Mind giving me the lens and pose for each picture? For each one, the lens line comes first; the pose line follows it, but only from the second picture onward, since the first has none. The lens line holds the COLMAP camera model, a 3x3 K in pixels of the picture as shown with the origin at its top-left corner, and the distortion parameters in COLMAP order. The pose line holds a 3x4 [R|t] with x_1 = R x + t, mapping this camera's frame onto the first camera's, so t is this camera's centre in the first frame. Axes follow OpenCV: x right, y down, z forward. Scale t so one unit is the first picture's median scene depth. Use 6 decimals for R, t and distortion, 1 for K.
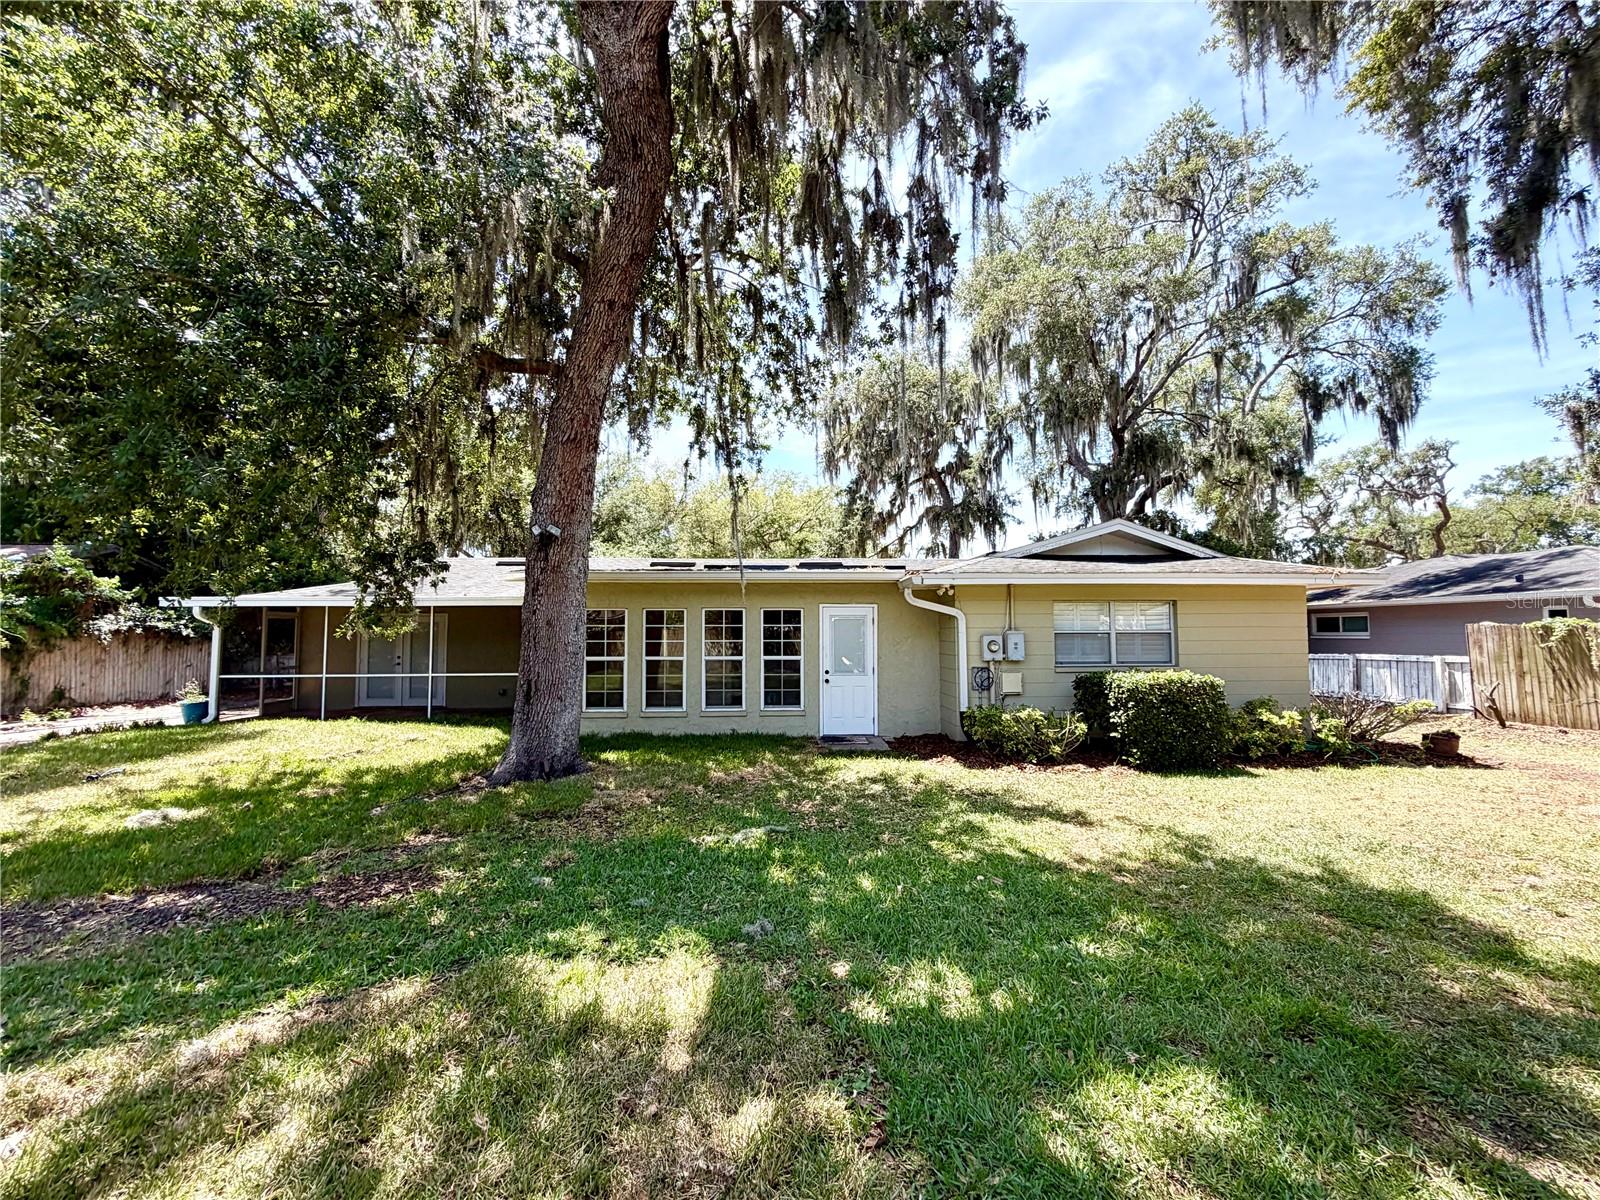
lens RADIAL K [[638.8, 0, 791.1], [0, 638.8, 596.3], [0, 0, 1]] dist [0.000928, 0.000831]
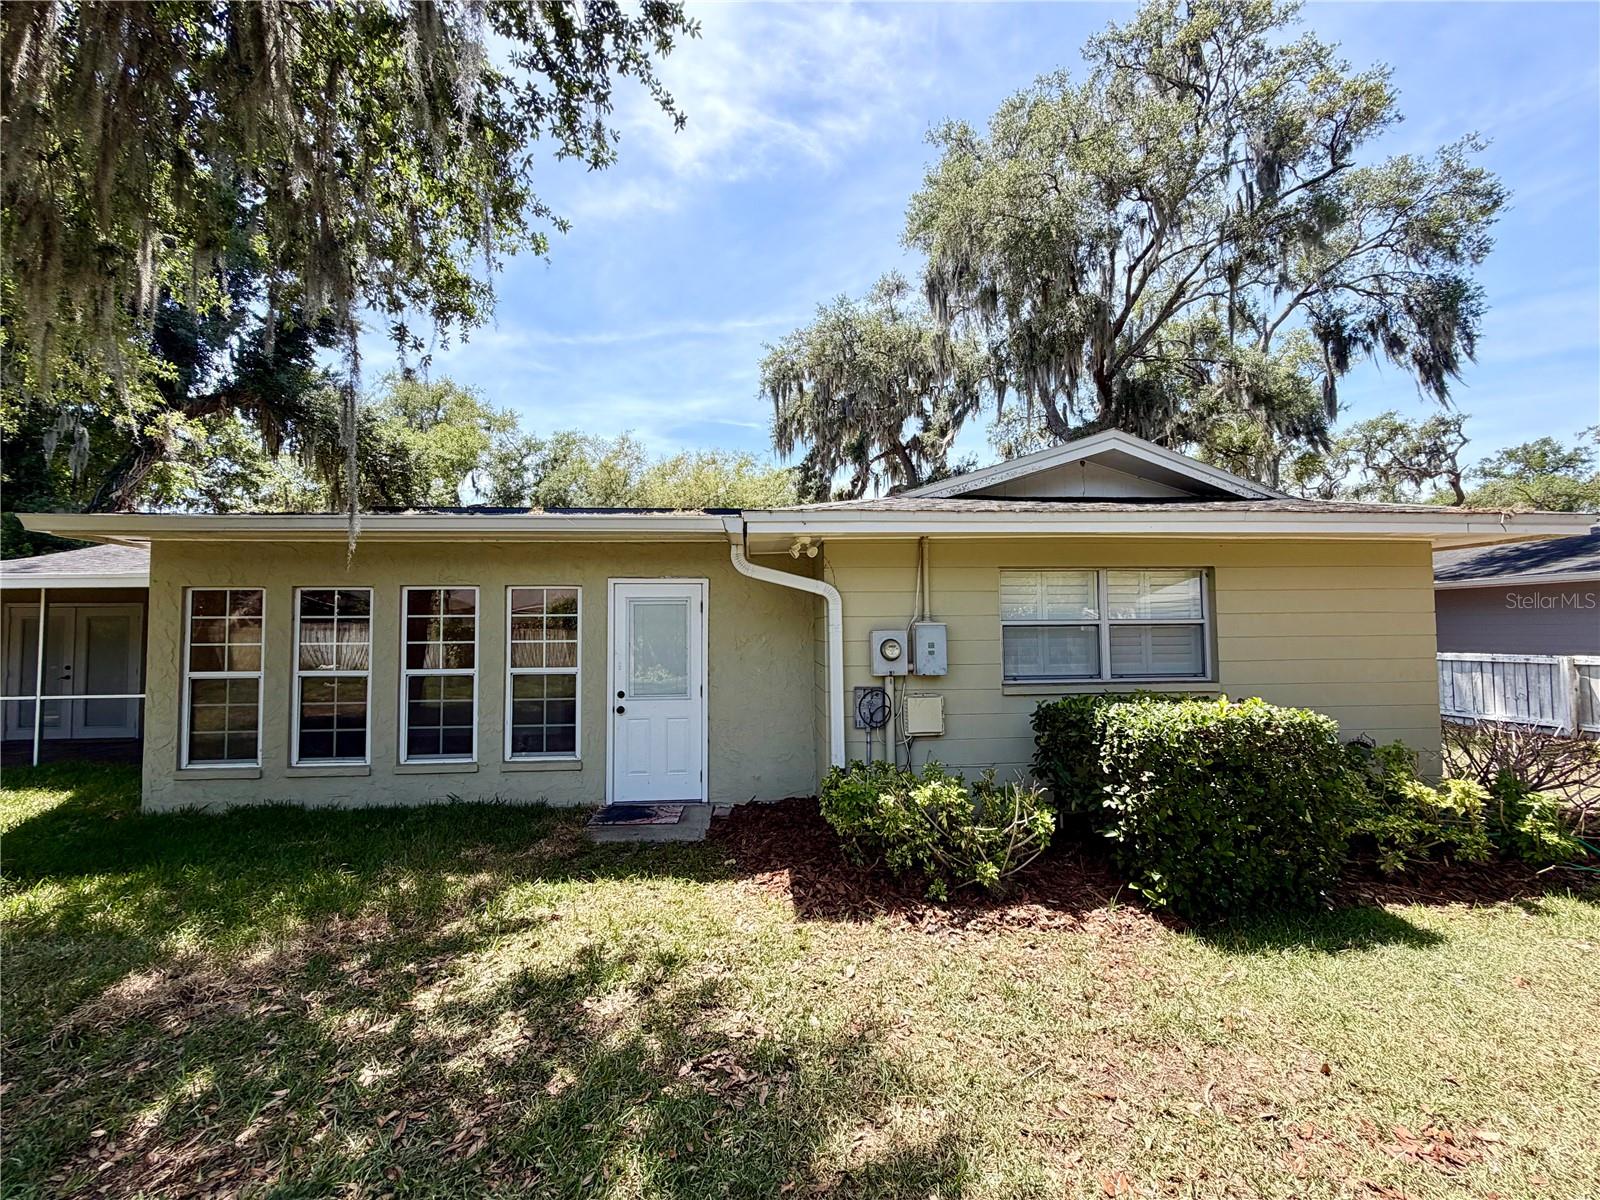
lens RADIAL K [[638.8, 0, 790.8], [0, 638.8, 595.1], [0, 0, 1]] dist [0.000928, 0.000831]
pose [[0.999779, -0.005201, 0.020386, 0.190096], [0.005117, 0.999978, 0.004128, 0.024430], [-0.020407, -0.004023, 0.999784, 0.390106]]
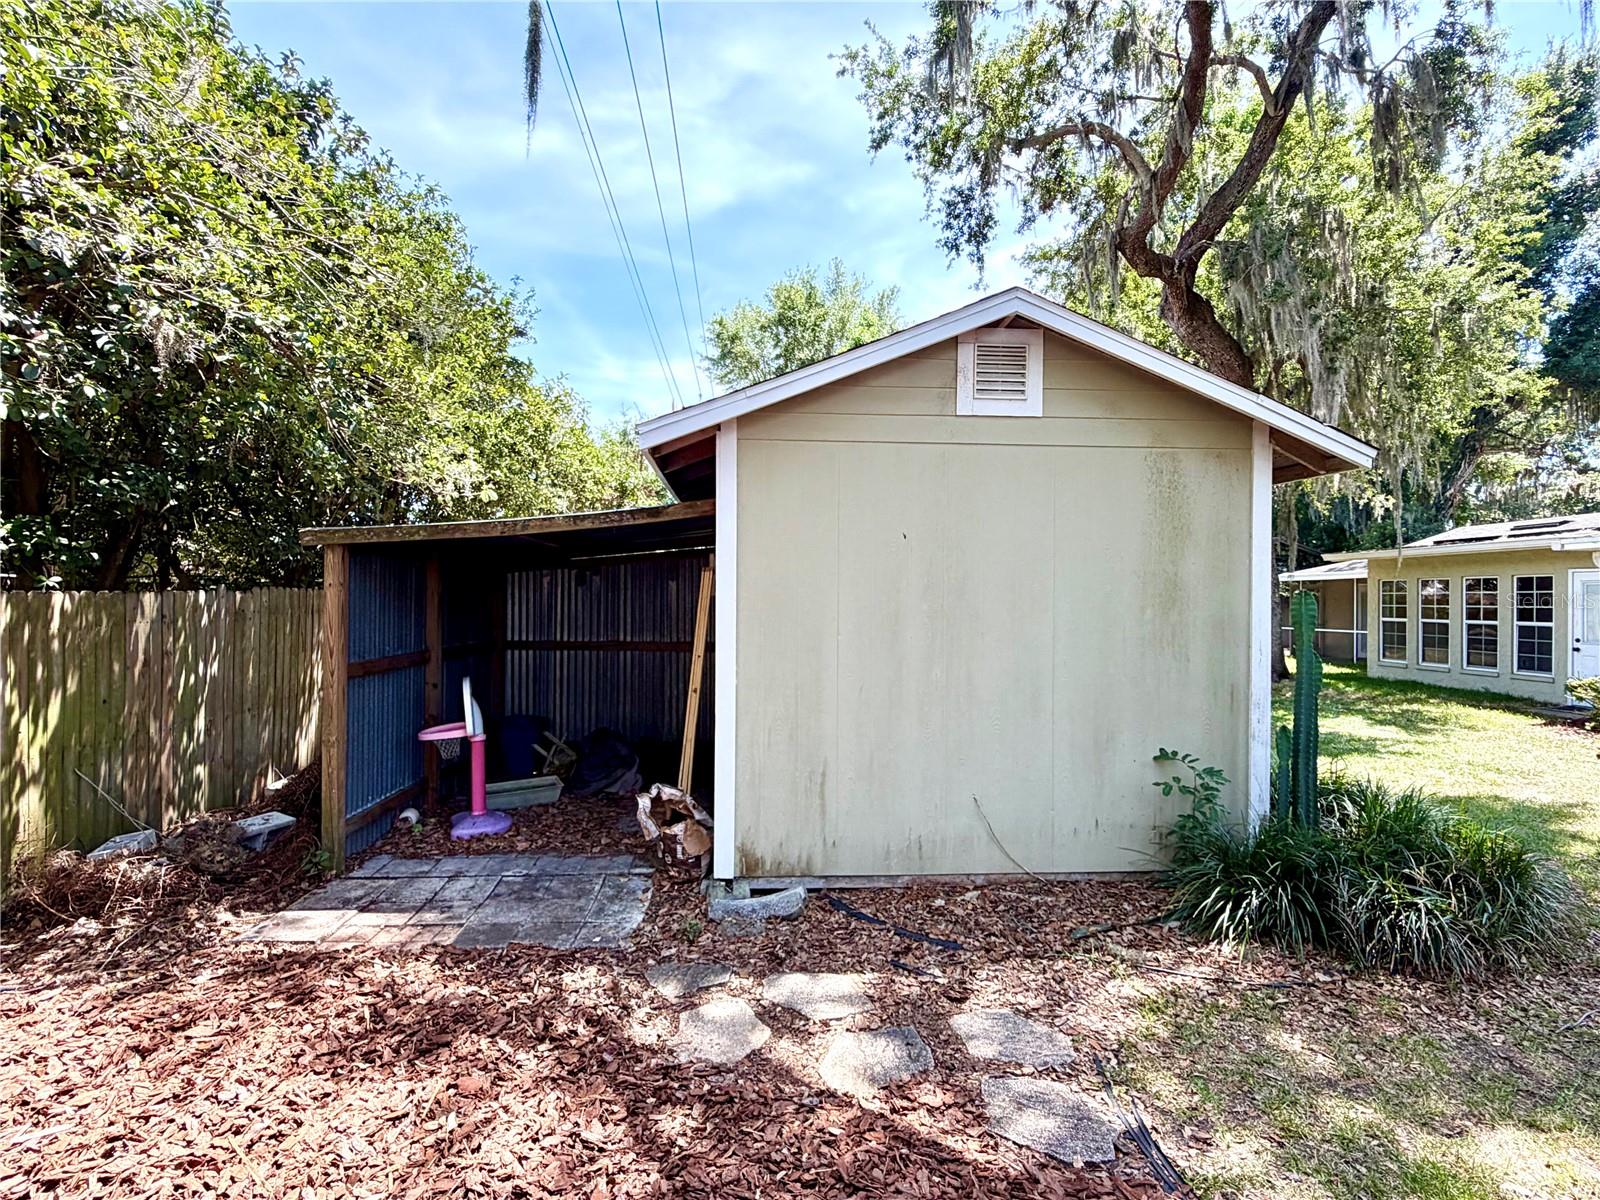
lens RADIAL K [[807.6, 0, 794.1], [0, 807.6, 595.1], [0, 0, 1]] dist [0.001820, -0.000371]
pose [[0.031749, -0.000329, -0.999496, 1.166291], [0.056911, 0.998378, 0.001479, -0.016811], [0.997874, -0.056930, 0.031717, -0.195842]]
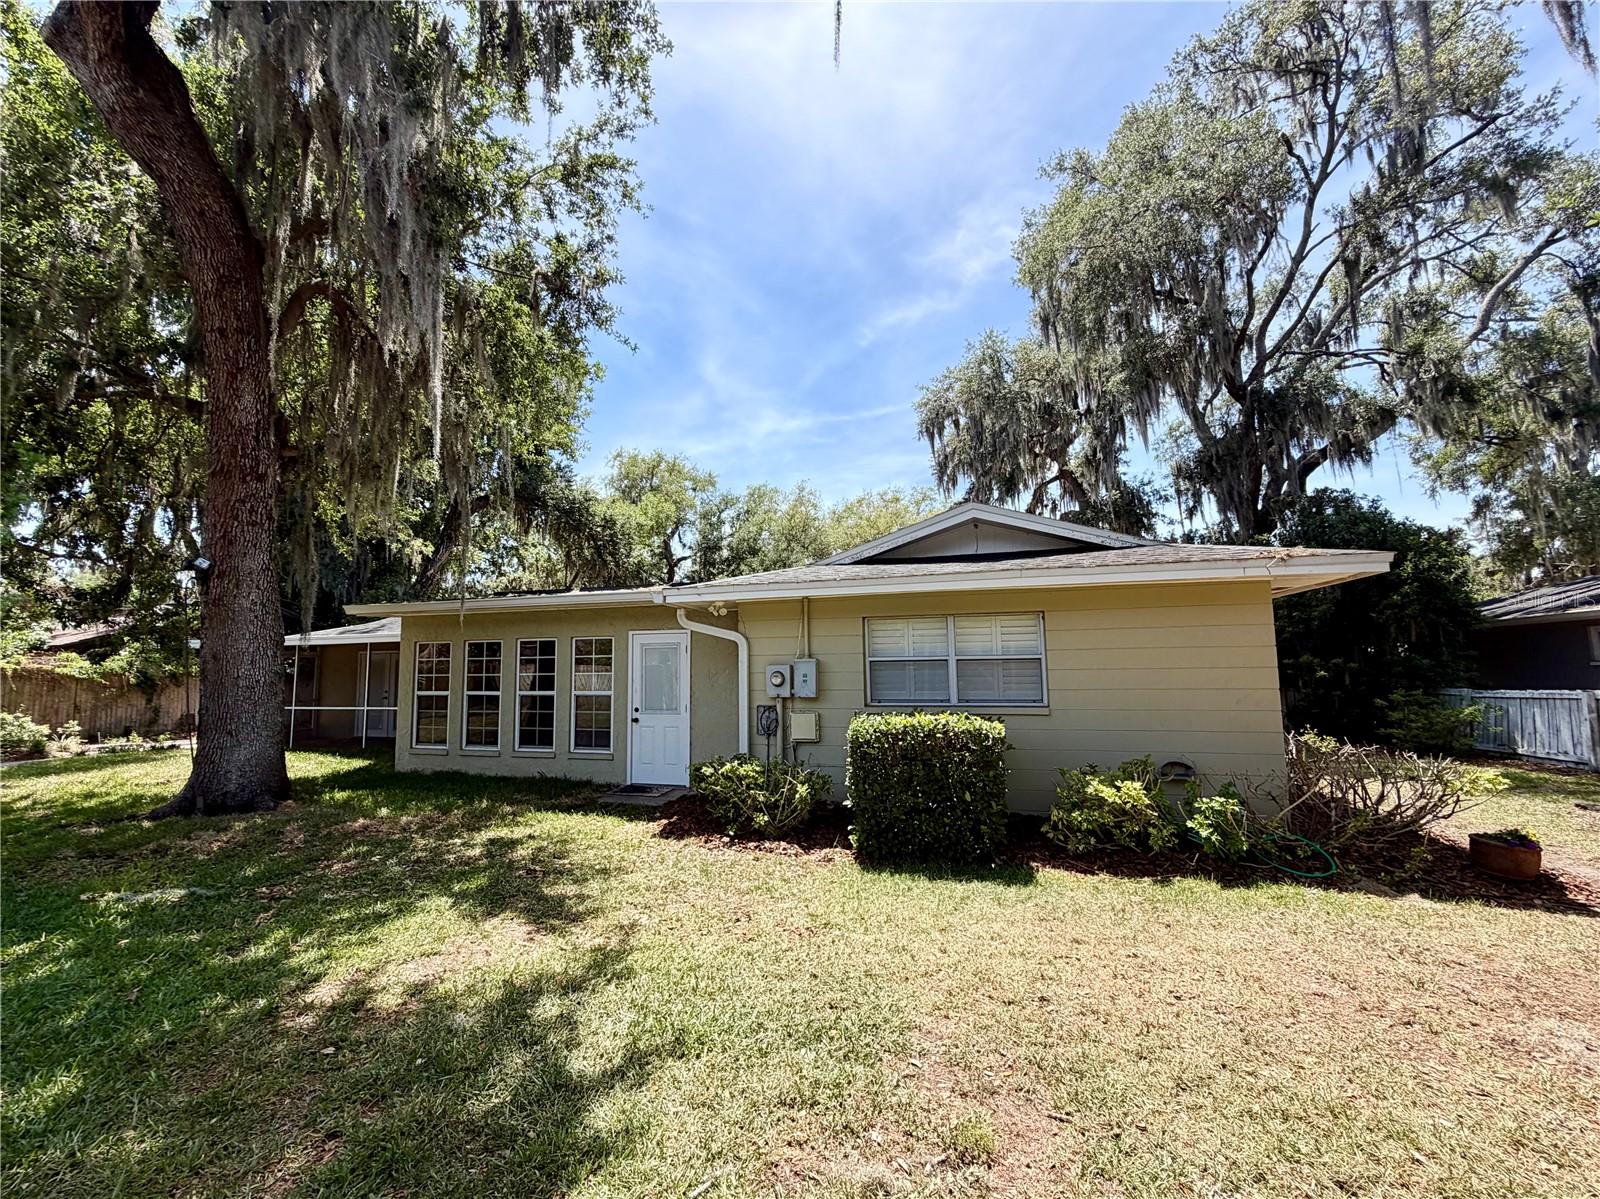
lens RADIAL K [[664.9, 0, 774.2], [0, 664.9, 599.9], [0, 0, 1]] dist [-0.002050, -0.000208]
pose [[0.940657, -0.043939, -0.336503, 0.511783], [0.028795, 0.998341, -0.049865, 0.019364], [0.338136, 0.037216, 0.940361, 0.201940]]
